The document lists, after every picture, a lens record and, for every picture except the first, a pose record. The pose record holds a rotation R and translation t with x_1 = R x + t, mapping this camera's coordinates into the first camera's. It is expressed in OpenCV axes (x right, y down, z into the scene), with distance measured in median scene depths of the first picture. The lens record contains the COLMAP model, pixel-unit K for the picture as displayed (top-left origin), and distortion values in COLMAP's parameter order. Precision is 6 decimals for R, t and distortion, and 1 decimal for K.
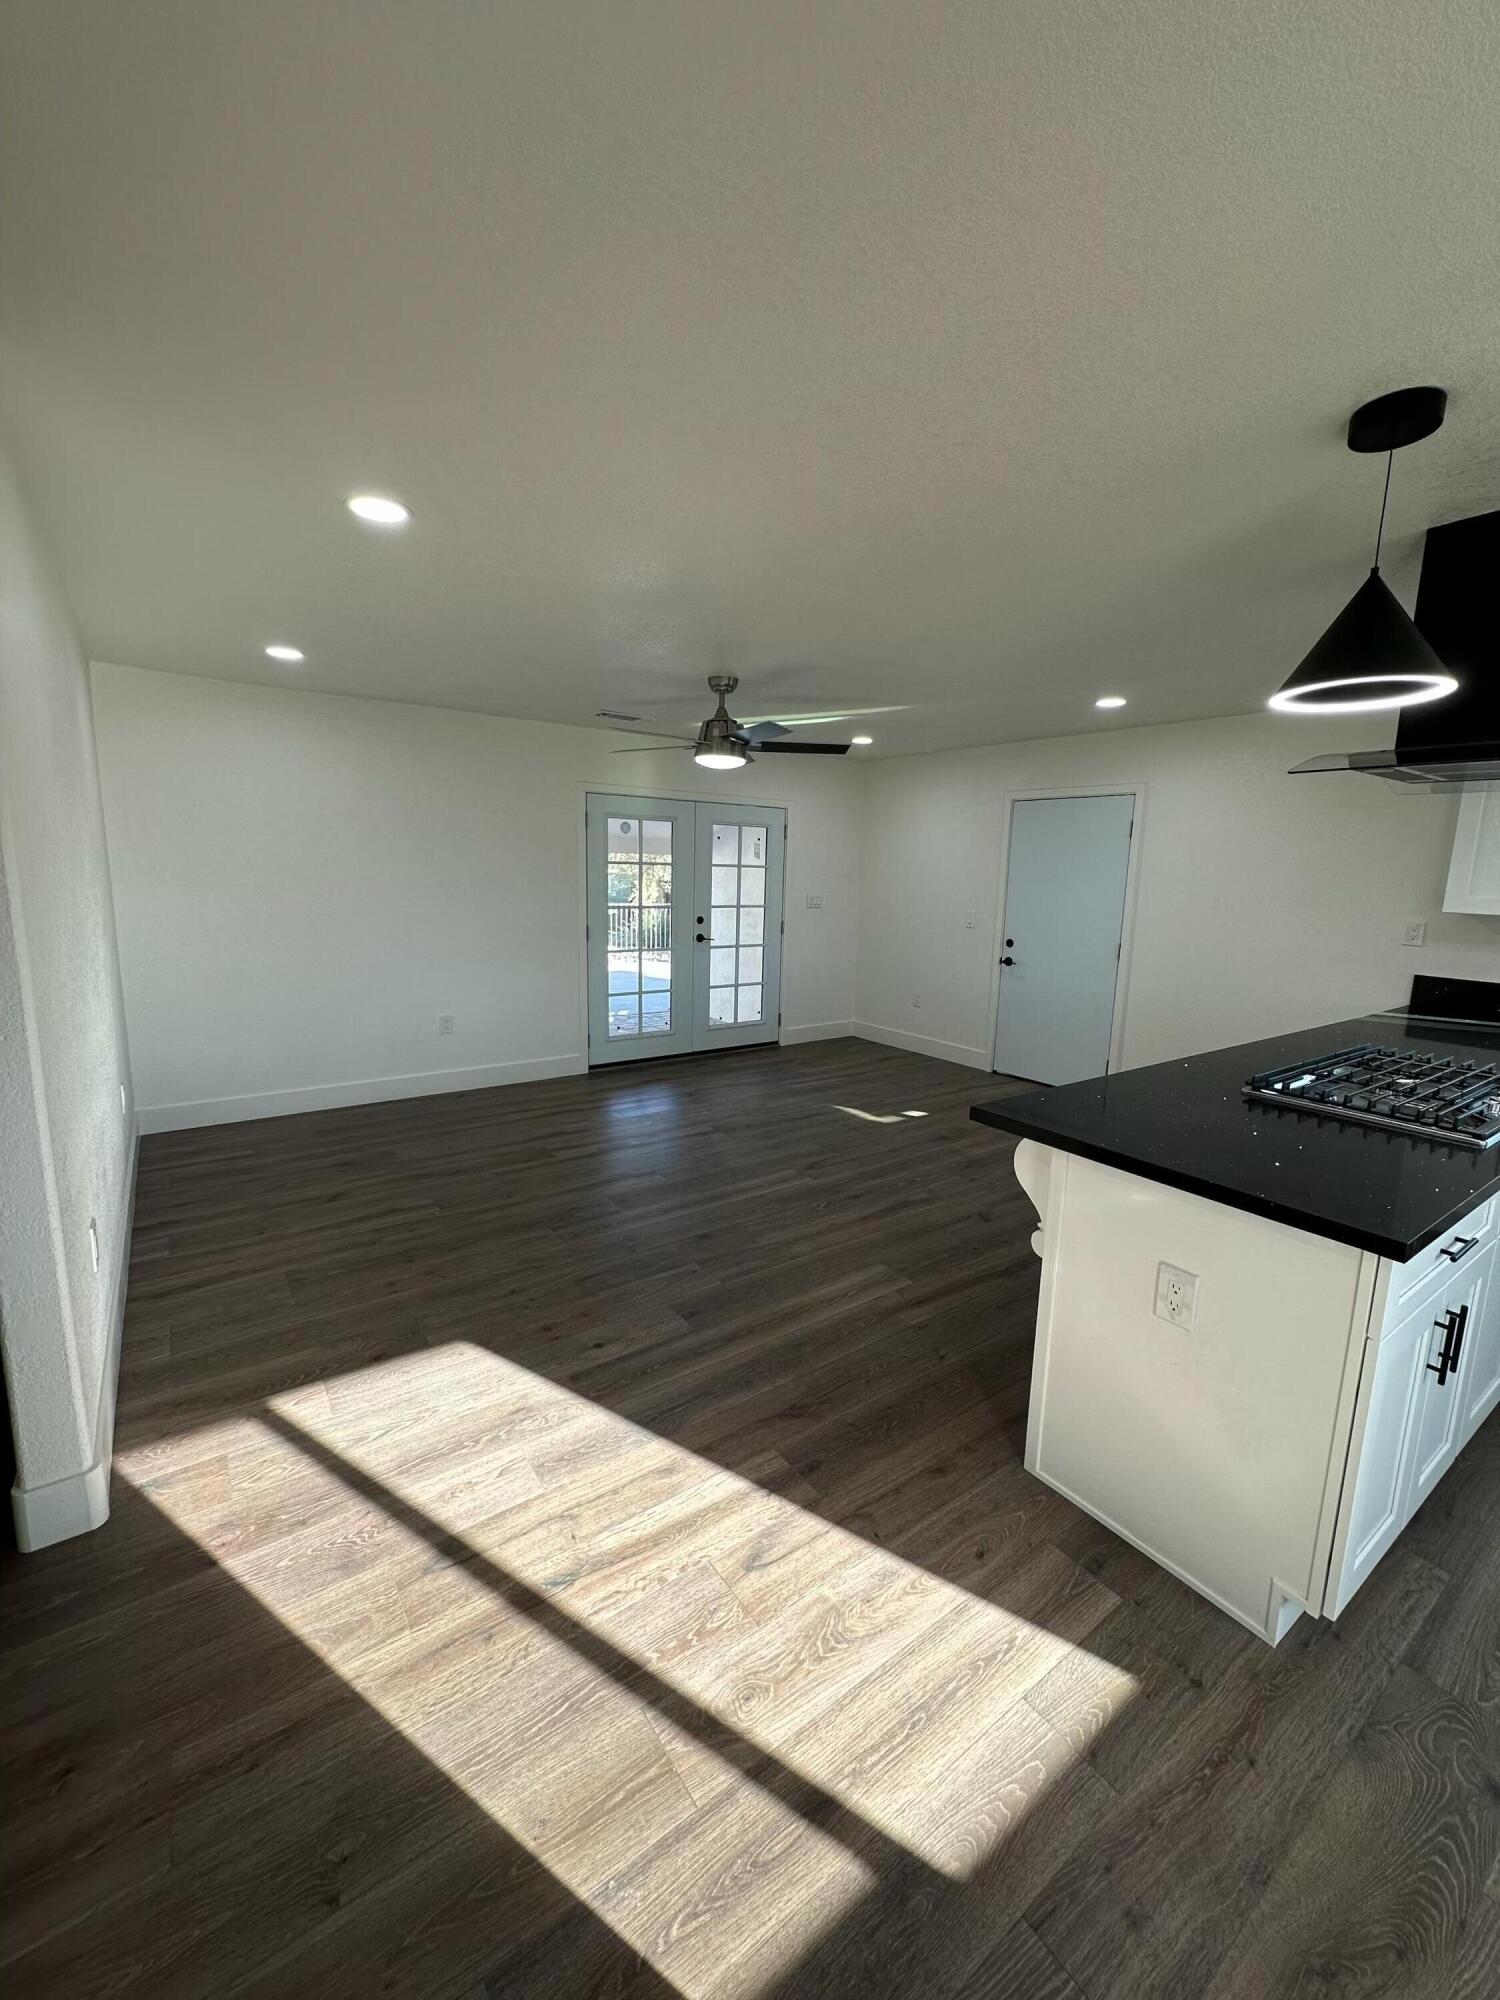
lens RADIAL K [[801.5, 0, 746.3], [0, 801.5, 995.7], [0, 0, 1]] dist [-0.006594, 0.001739]
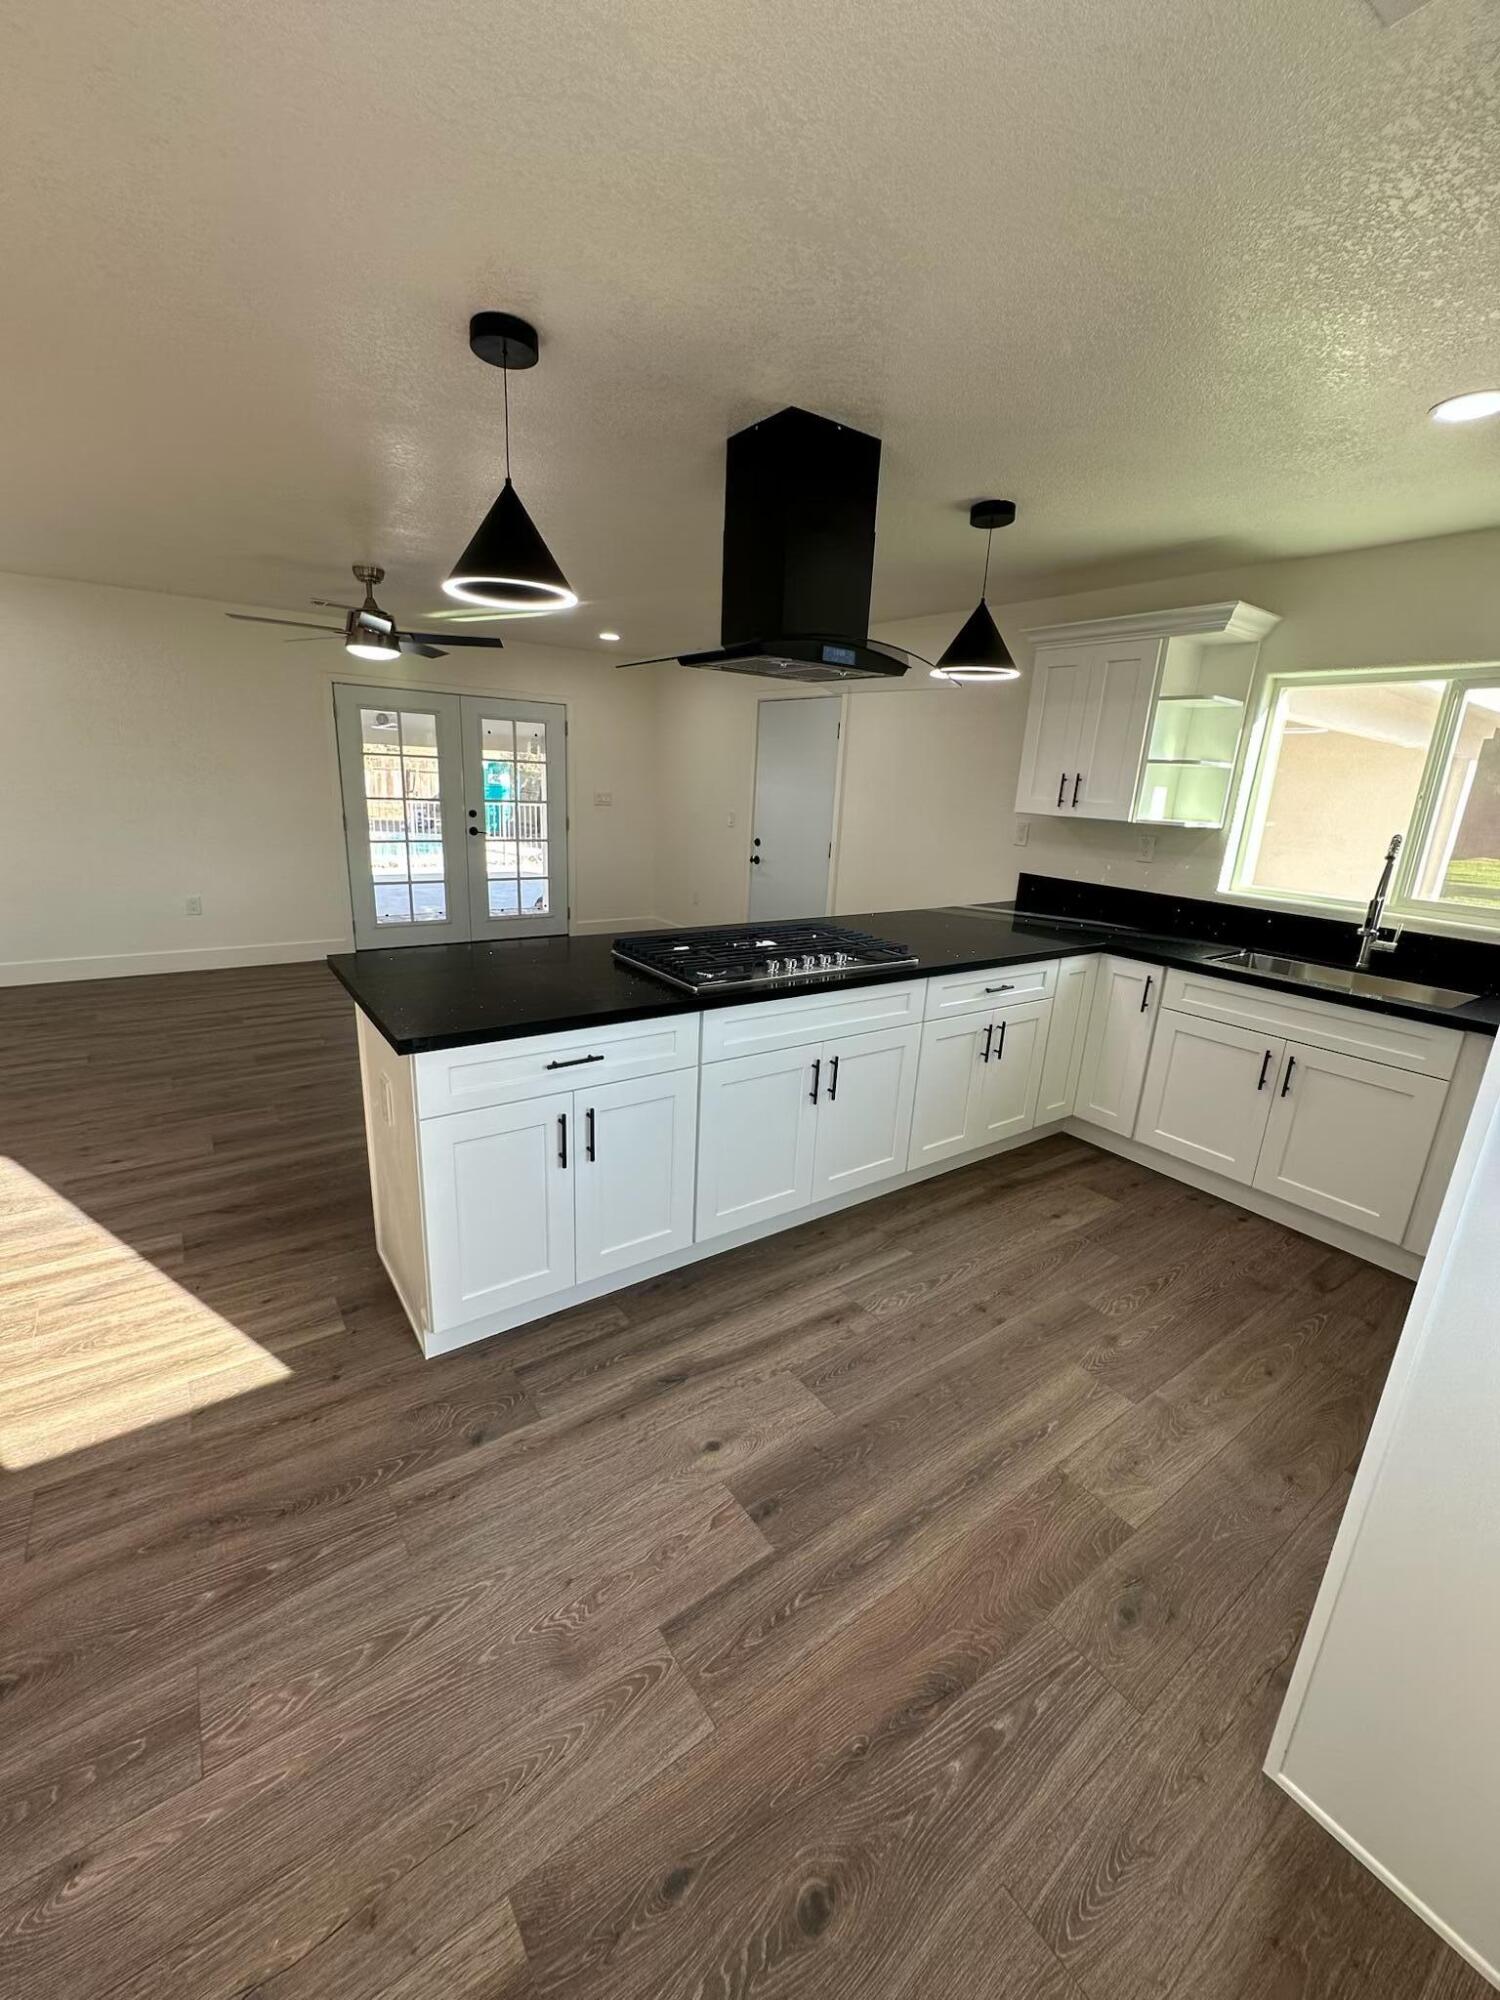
lens RADIAL K [[801.5, 0, 751.3], [0, 801.5, 999.8], [0, 0, 1]] dist [-0.006594, 0.001739]
pose [[0.999705, 0.022413, 0.009308, 0.415966], [-0.023334, 0.993111, 0.114834, 0.024548], [-0.006670, -0.115017, 0.993341, -0.084008]]
